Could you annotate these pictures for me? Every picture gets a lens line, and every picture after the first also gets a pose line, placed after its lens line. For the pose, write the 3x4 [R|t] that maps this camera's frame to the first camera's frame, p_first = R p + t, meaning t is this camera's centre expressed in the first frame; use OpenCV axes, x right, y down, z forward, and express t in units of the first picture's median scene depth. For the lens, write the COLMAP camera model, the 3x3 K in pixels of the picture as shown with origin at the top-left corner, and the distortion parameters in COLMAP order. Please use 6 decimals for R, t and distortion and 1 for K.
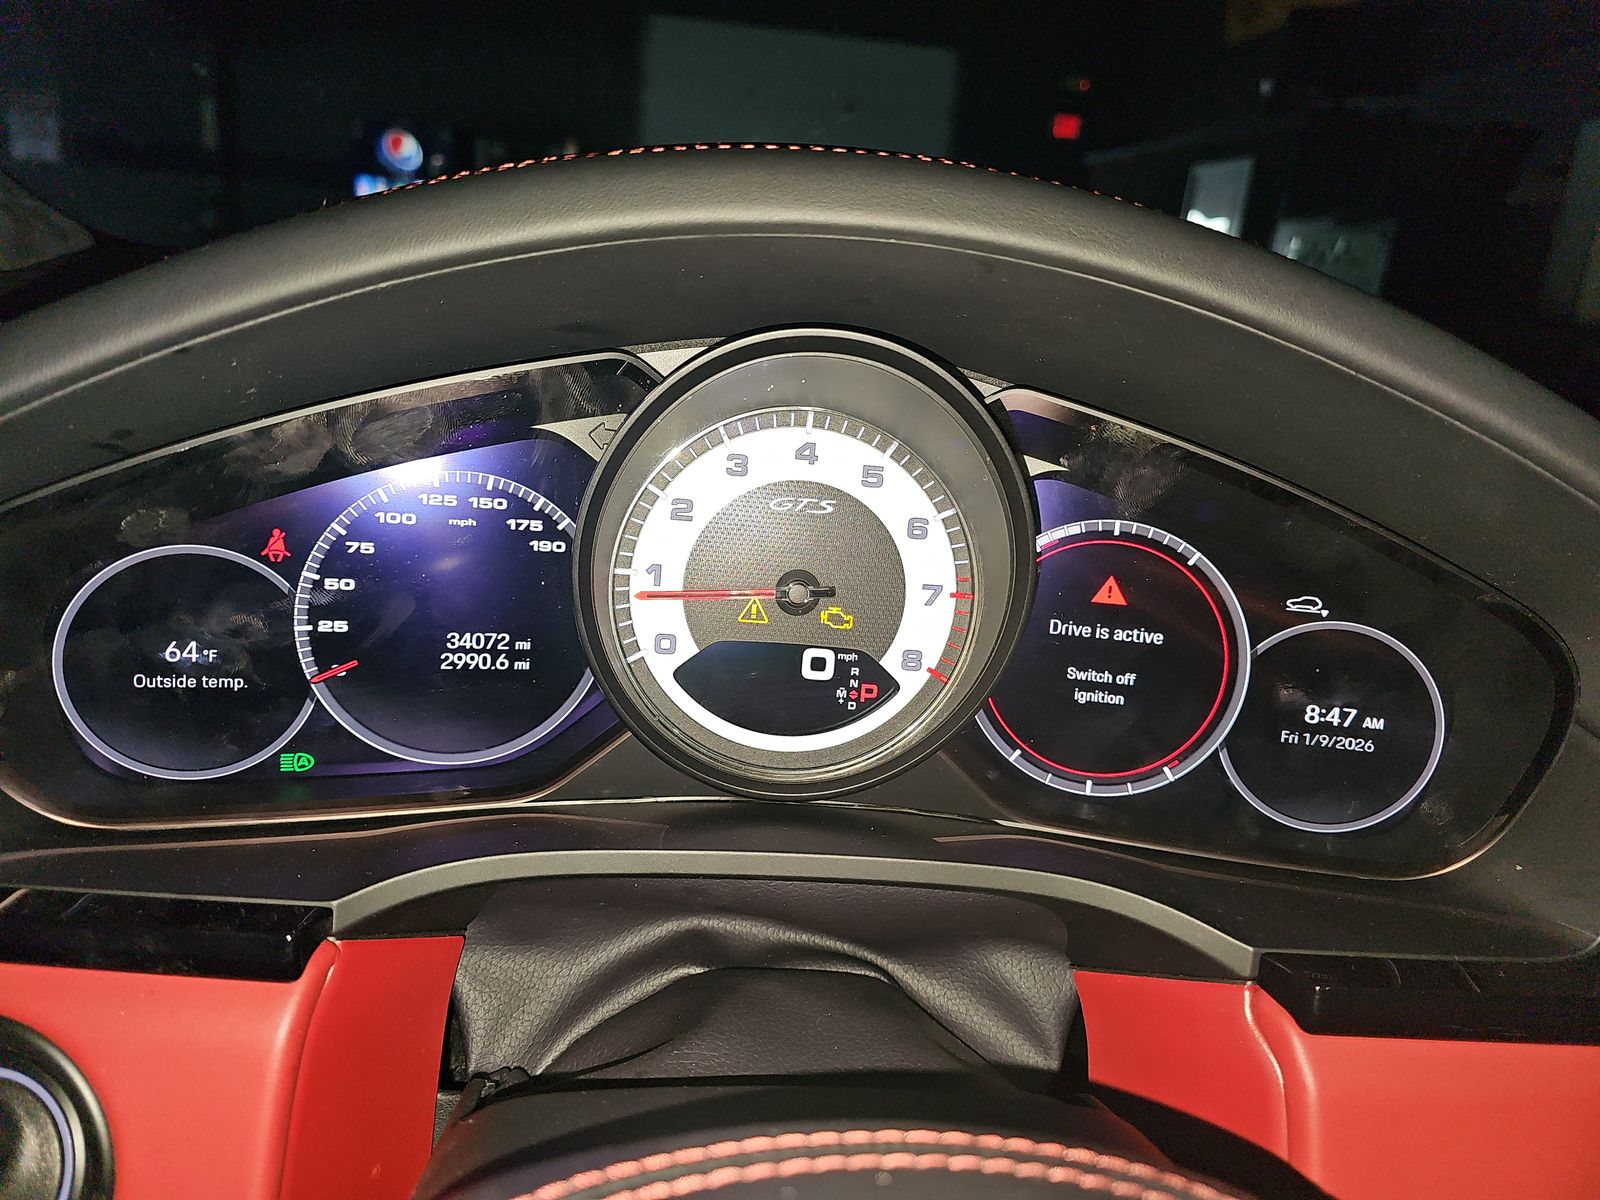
lens RADIAL K [[1075.1, 0, 799.4], [0, 1075.1, 602.6], [0, 0, 1]] dist [0.035237, -0.026191]
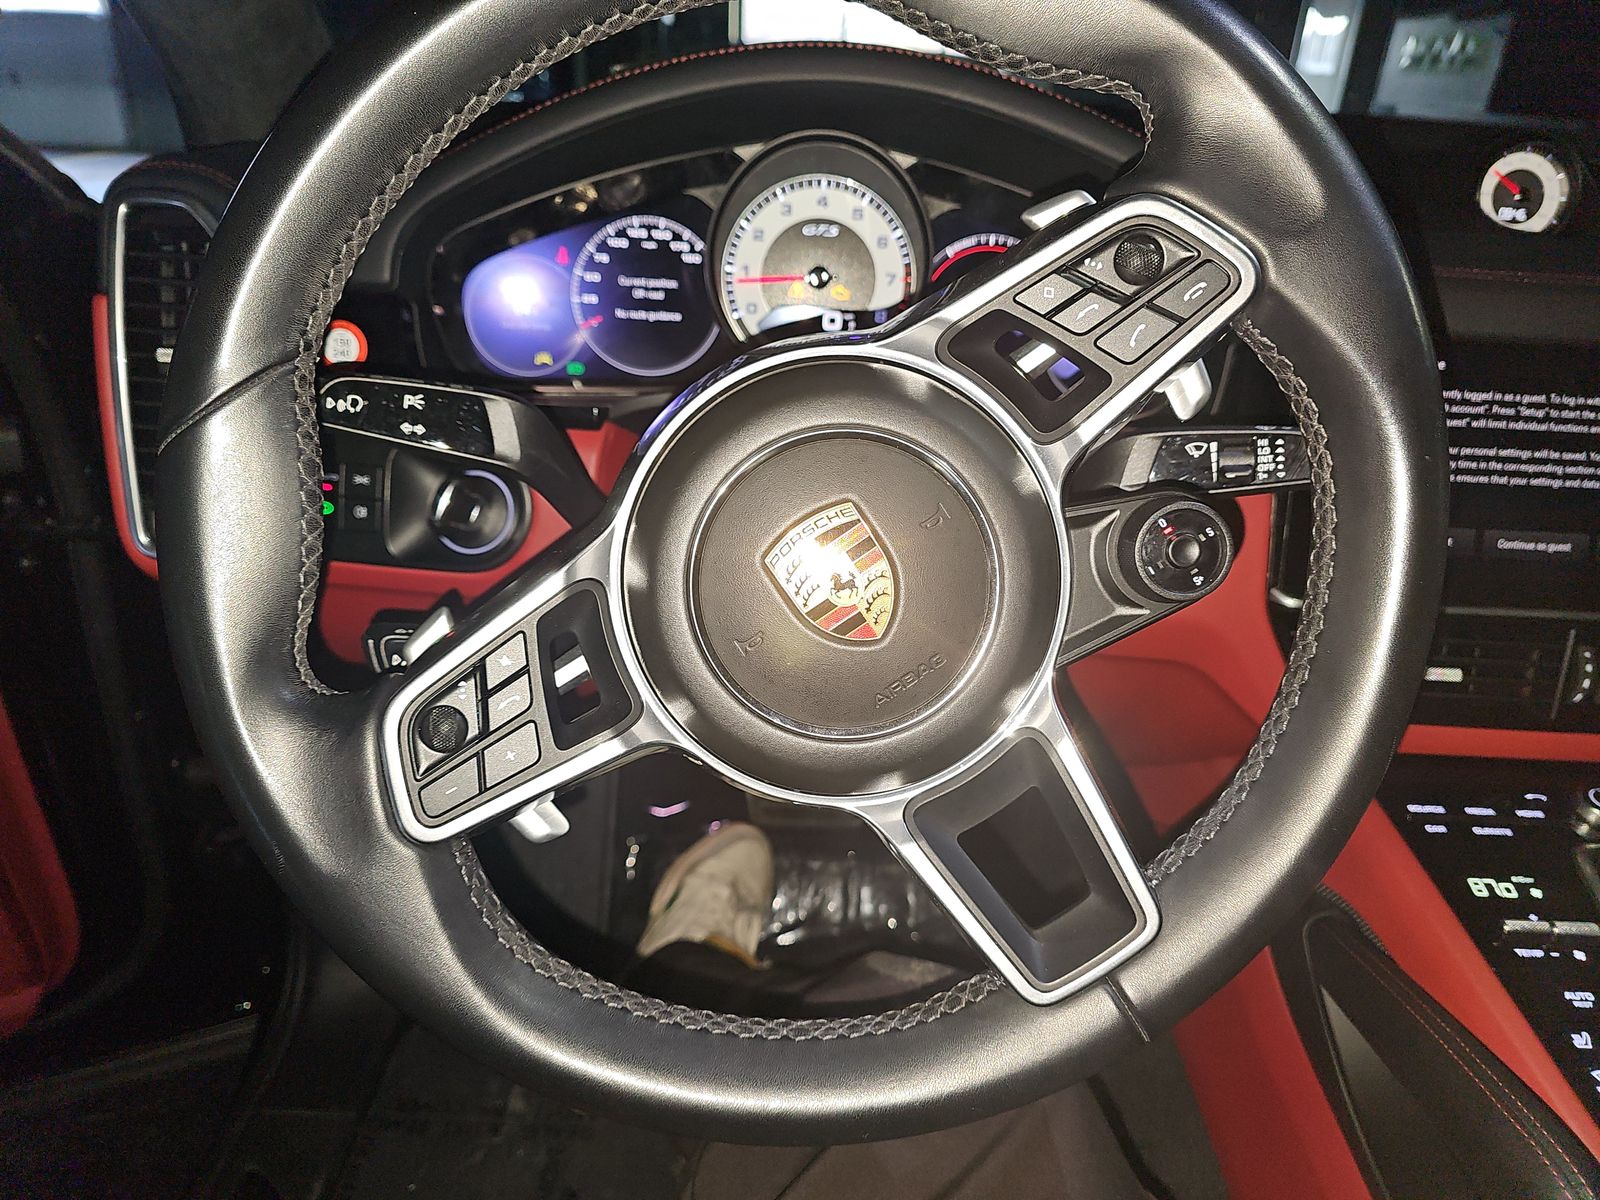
lens RADIAL K [[1075.1, 0, 819.3], [0, 1075.1, 629.4], [0, 0, 1]] dist [0.035237, -0.026191]
pose [[0.994316, 0.001948, -0.106452, 0.204212], [0.014531, 0.987995, 0.153802, 0.312822], [0.105473, -0.154475, 0.982351, -0.992312]]
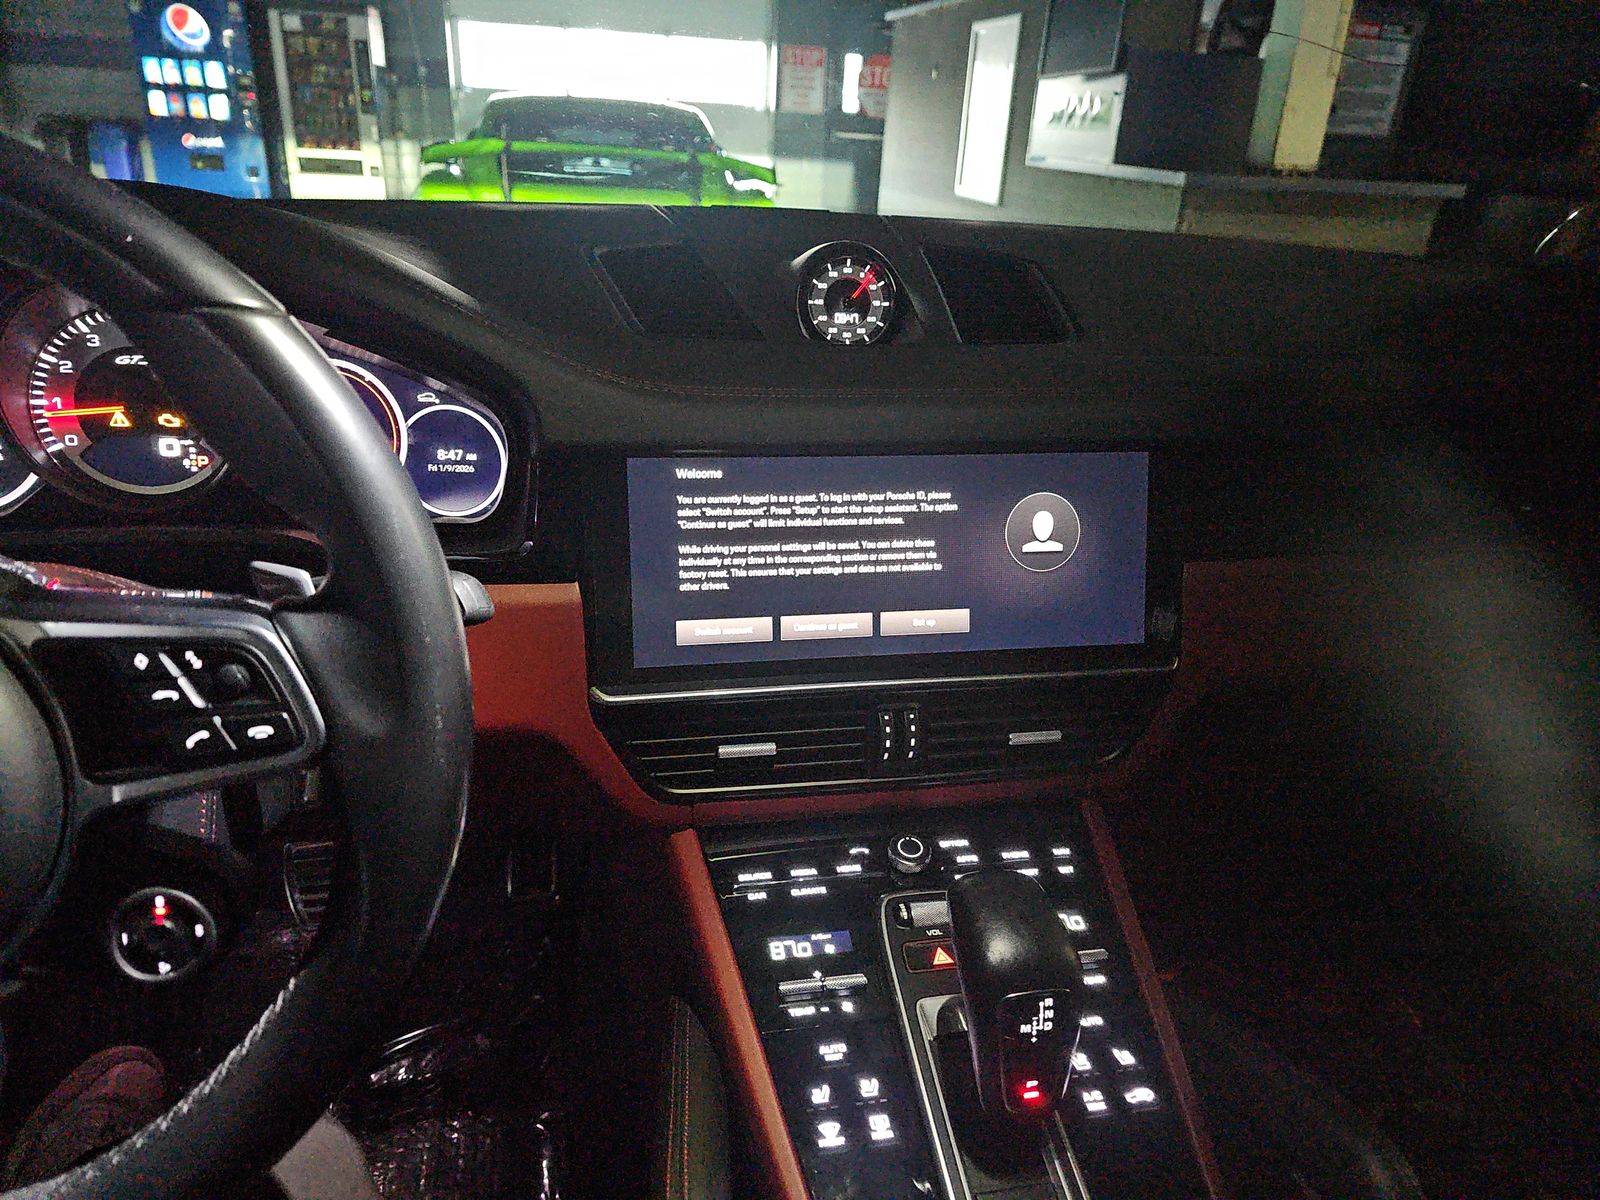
lens RADIAL K [[1075.1, 0, 792.3], [0, 1075.1, 597.4], [0, 0, 1]] dist [0.035237, -0.026191]
pose [[0.991202, -0.086901, 0.099830, 0.905178], [0.076267, 0.991458, 0.105807, 0.205149], [-0.108172, -0.097262, 0.989363, -1.033747]]
